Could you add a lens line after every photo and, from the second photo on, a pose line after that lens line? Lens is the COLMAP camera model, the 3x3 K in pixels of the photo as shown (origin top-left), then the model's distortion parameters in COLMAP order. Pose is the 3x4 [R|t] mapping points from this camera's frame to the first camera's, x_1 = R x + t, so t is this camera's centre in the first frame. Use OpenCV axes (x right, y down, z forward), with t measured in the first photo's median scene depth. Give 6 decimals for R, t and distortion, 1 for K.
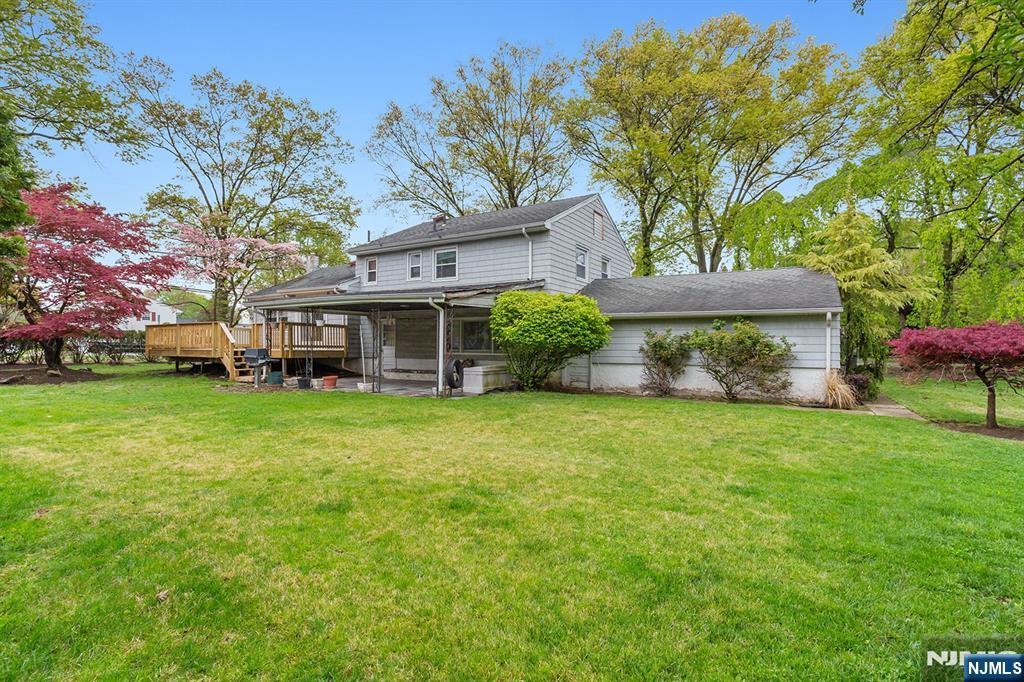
lens RADIAL K [[479.0, 0, 512.0], [0, 479.0, 341.0], [0, 0, 1]] dist [-0.051758, 0.000013]
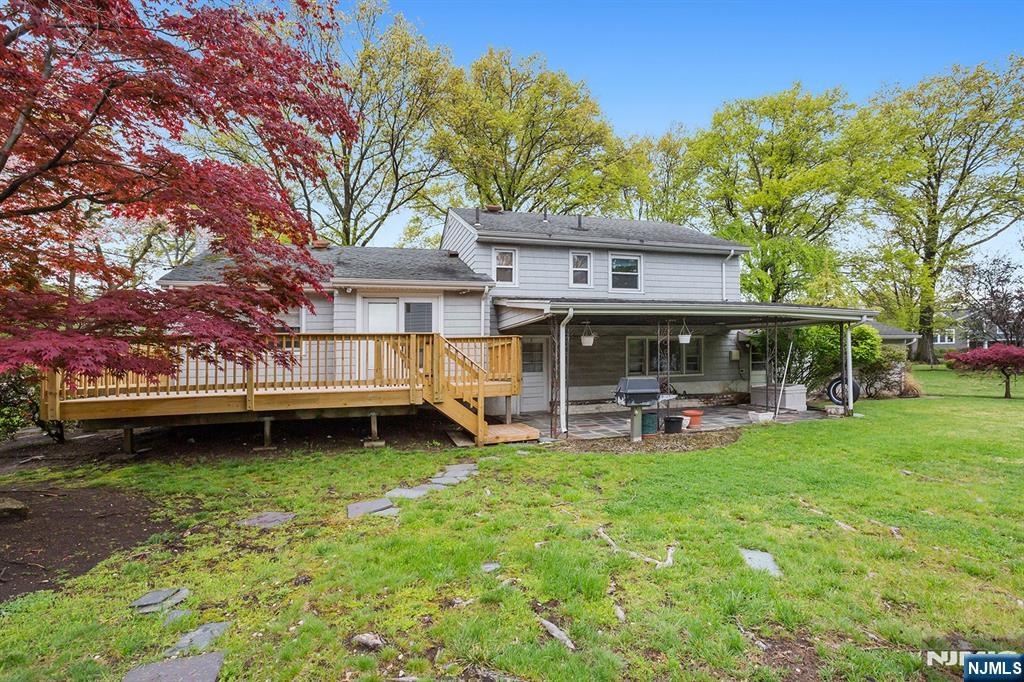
lens RADIAL K [[497.0, 0, 509.9], [0, 497.0, 336.5], [0, 0, 1]] dist [-0.001199, 0.000141]
pose [[0.653024, 0.019261, 0.757093, -0.925172], [0.019750, 0.998903, -0.042448, -0.012415], [-0.757080, 0.042672, 0.651927, 0.565128]]
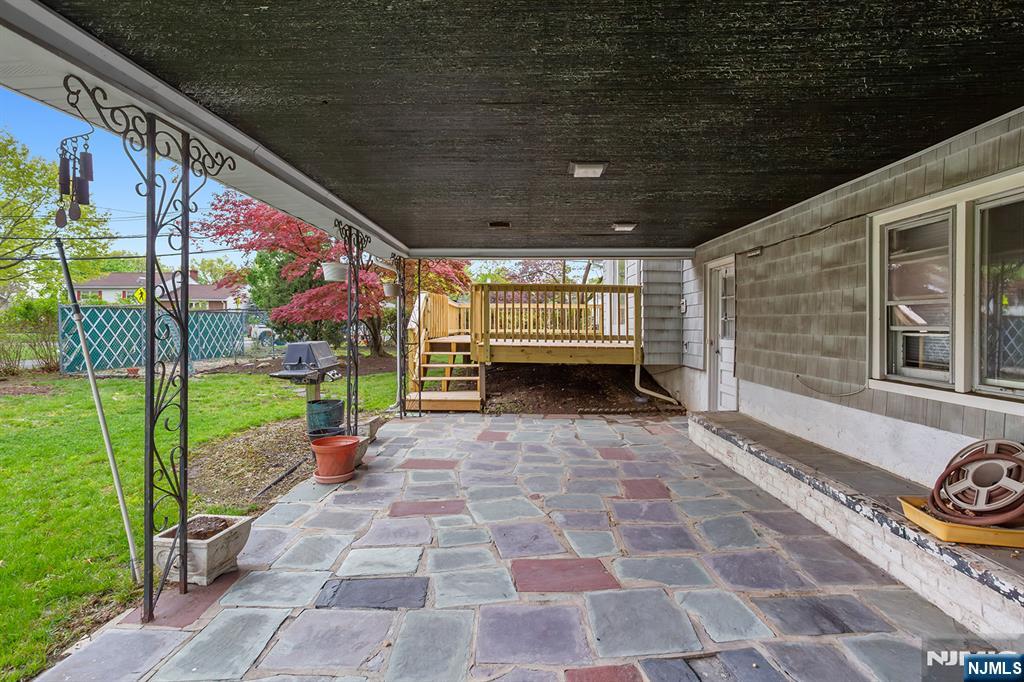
lens RADIAL K [[497.0, 0, 509.9], [0, 497.0, 336.5], [0, 0, 1]] dist [-0.001199, 0.000141]
pose [[0.500049, 0.020799, -0.865747, -0.037200], [-0.000149, 0.999714, 0.023932, 0.000287], [0.865997, -0.011838, 0.499909, 0.738171]]
